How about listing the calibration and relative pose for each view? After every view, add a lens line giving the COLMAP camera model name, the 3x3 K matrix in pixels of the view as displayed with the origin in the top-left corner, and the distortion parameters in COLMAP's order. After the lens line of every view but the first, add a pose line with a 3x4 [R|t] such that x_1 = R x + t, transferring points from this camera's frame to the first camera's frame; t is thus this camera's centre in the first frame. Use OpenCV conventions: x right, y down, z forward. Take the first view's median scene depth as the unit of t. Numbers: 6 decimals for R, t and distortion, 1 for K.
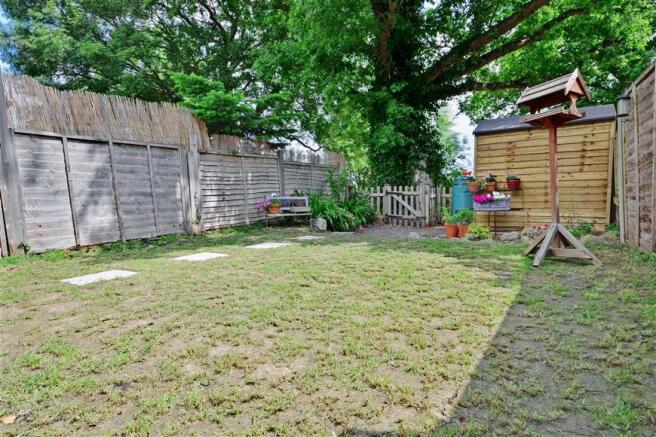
lens RADIAL K [[376.0, 0, 330.6], [0, 376.0, 218.4], [0, 0, 1]] dist [-0.000473, 0.000096]
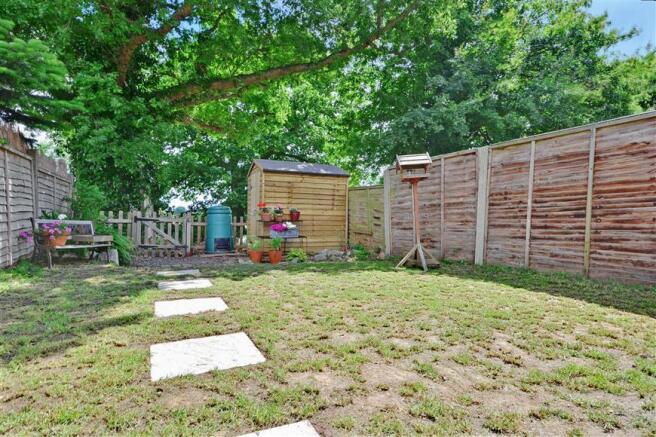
lens RADIAL K [[376.0, 0, 331.0], [0, 376.0, 218.9], [0, 0, 1]] dist [-0.000473, 0.000096]
pose [[0.499102, 0.035394, 0.865820, -0.427265], [0.031986, 0.997732, -0.059225, -0.004232], [-0.865953, 0.057253, 0.496838, 0.228410]]
